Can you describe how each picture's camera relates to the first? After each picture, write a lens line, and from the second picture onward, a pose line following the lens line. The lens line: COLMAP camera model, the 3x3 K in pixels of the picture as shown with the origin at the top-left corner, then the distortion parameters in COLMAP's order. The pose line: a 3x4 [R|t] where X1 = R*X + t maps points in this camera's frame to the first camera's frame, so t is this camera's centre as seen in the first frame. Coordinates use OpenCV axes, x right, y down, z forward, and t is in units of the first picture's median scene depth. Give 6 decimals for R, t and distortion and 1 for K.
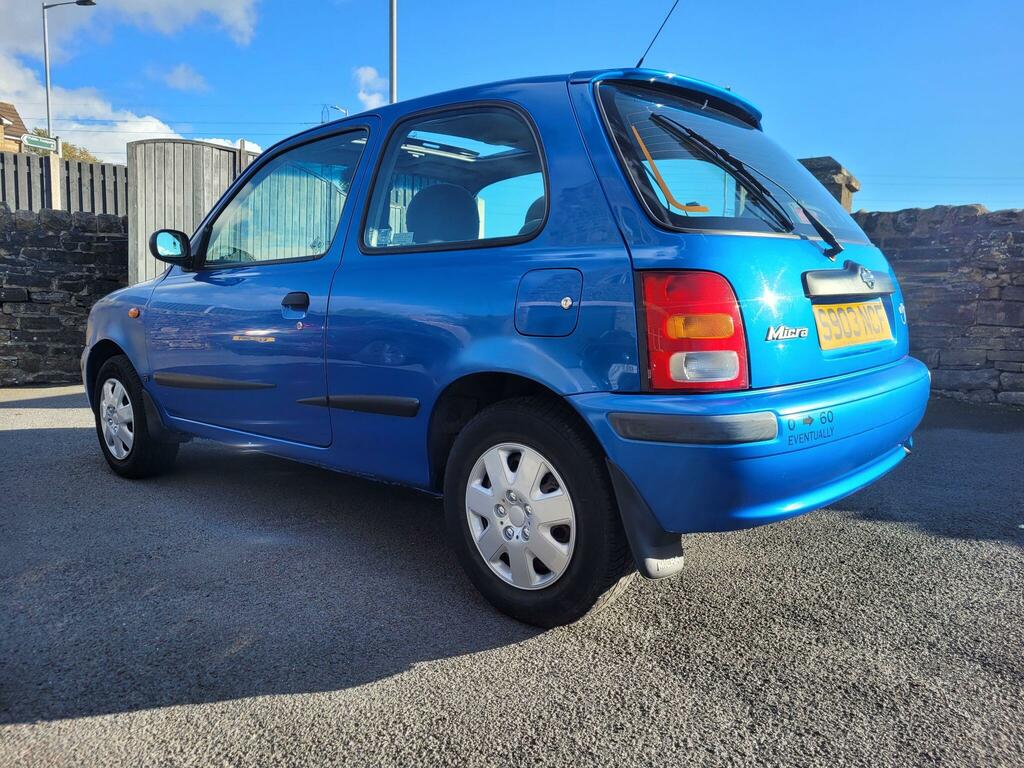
lens RADIAL K [[783.8, 0, 513.1], [0, 783.8, 383.1], [0, 0, 1]] dist [0.038820, -0.029476]
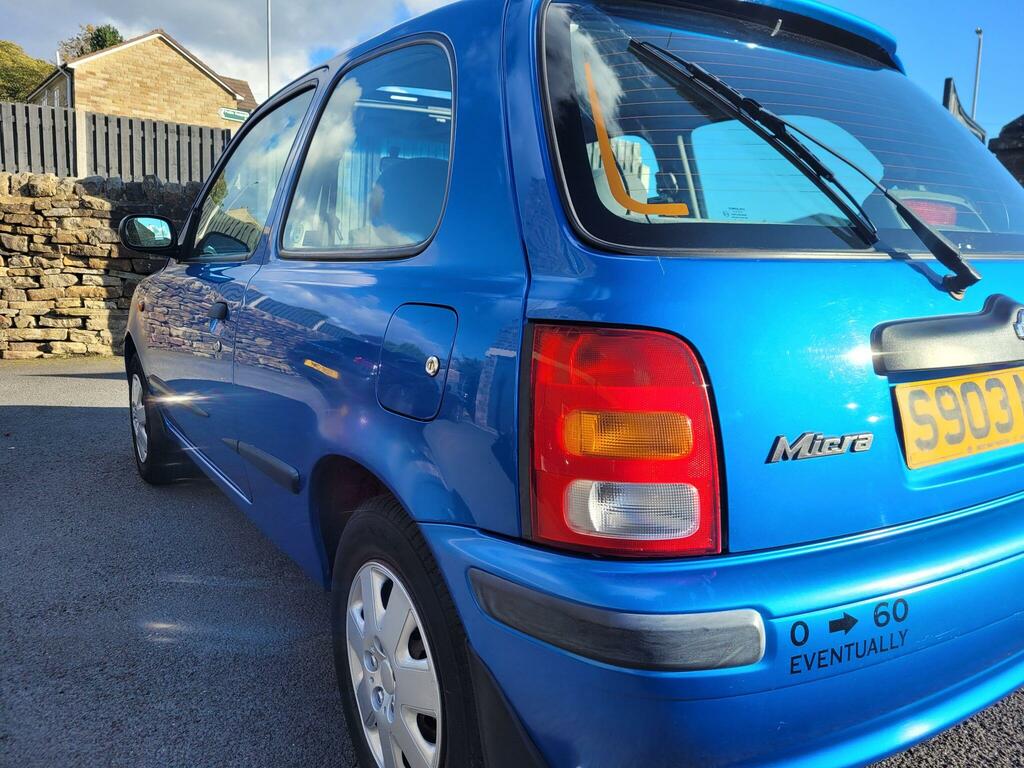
lens RADIAL K [[783.8, 0, 513.1], [0, 783.8, 383.1], [0, 0, 1]] dist [0.038820, -0.029476]
pose [[0.967206, 0.059847, -0.246840, 0.252034], [-0.049371, 0.997606, 0.048420, -0.110730], [0.249147, -0.034645, 0.967846, 0.396933]]
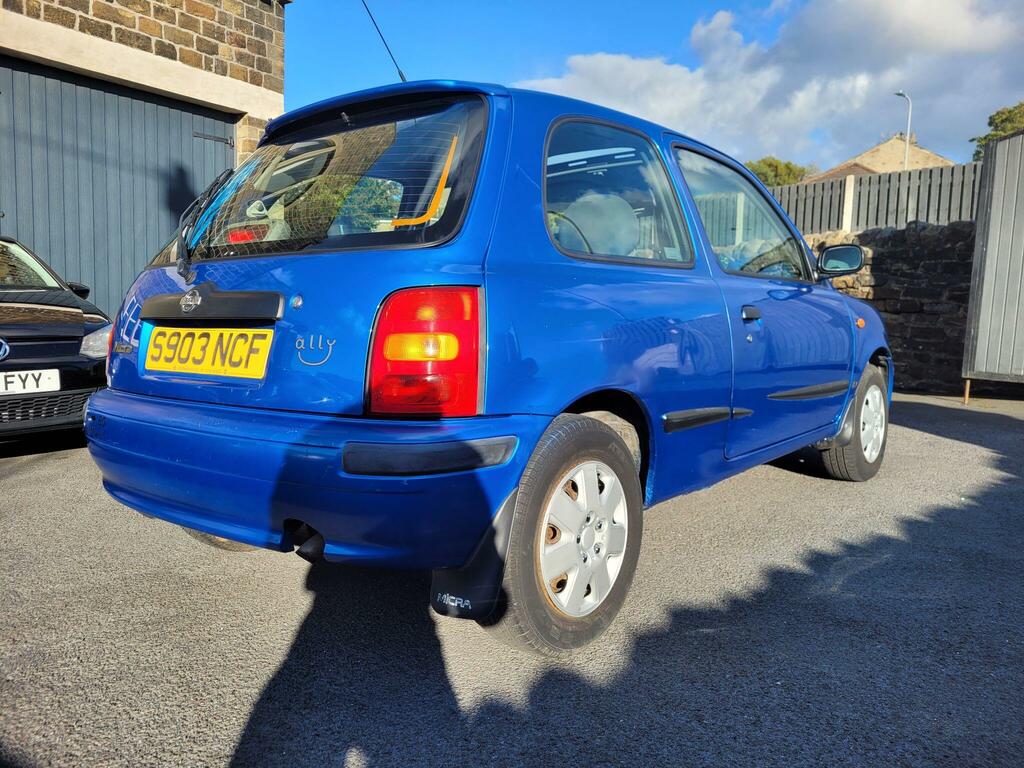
lens RADIAL K [[783.8, 0, 513.1], [0, 783.8, 383.1], [0, 0, 1]] dist [0.038820, -0.029476]
pose [[0.042091, 0.099465, -0.994150, 1.448682], [-0.106675, 0.989792, 0.094513, -0.173497], [0.993403, 0.102073, 0.052271, 1.402982]]
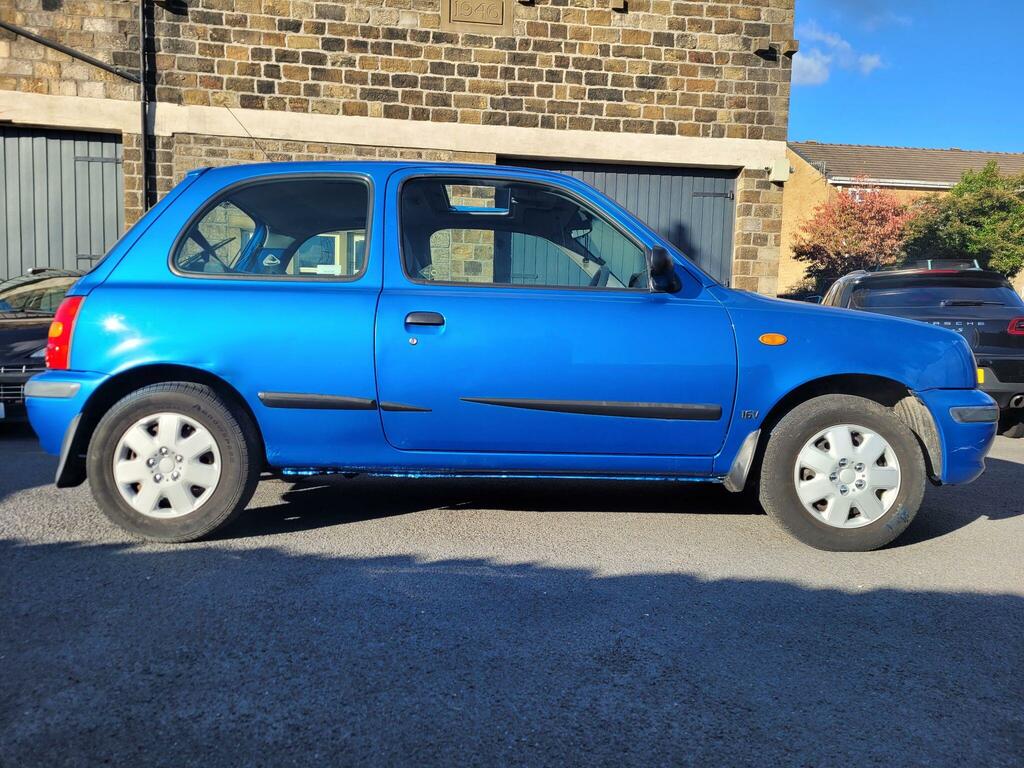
lens RADIAL K [[783.8, 0, 513.1], [0, 783.8, 383.1], [0, 0, 1]] dist [0.038820, -0.029476]
pose [[-0.748776, 0.019465, -0.662537, 0.987273], [-0.080267, 0.989550, 0.119787, -0.273388], [0.657945, 0.142874, -0.739388, 3.015344]]
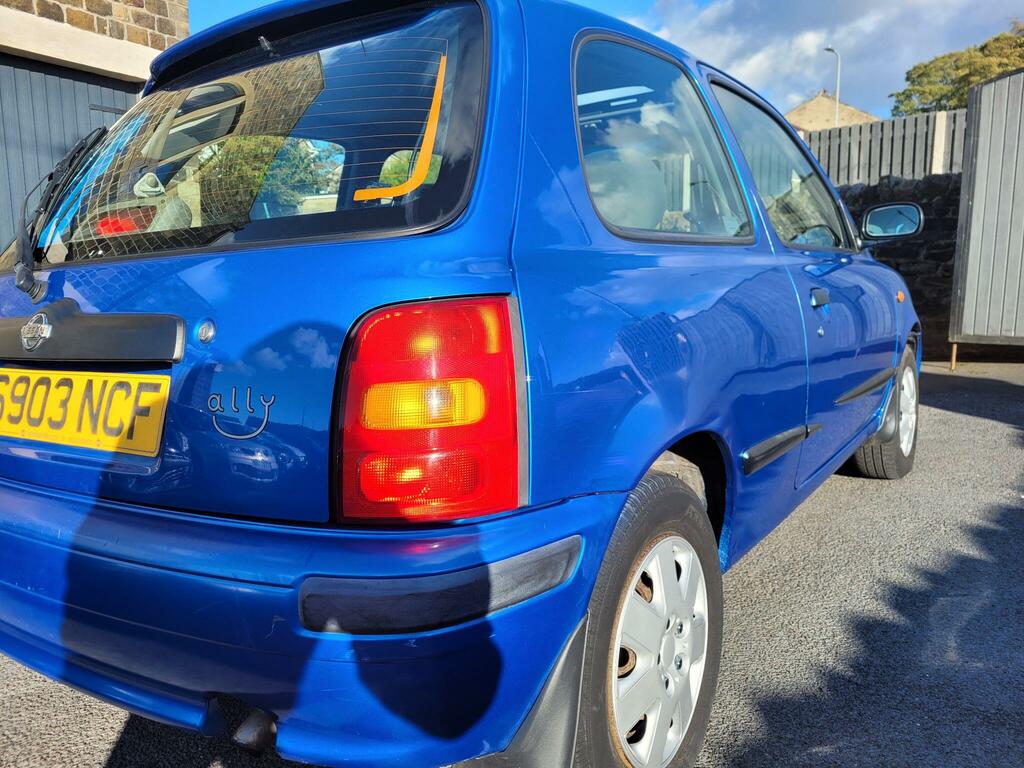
lens RADIAL K [[783.4, 0, 505.5], [0, 783.4, 384.2], [0, 0, 1]] dist [0.030499, -0.018054]
pose [[0.117343, 0.132247, -0.984247, 1.116874], [-0.062477, 0.990113, 0.125587, -0.198881], [0.991124, 0.046756, 0.124445, 1.338094]]
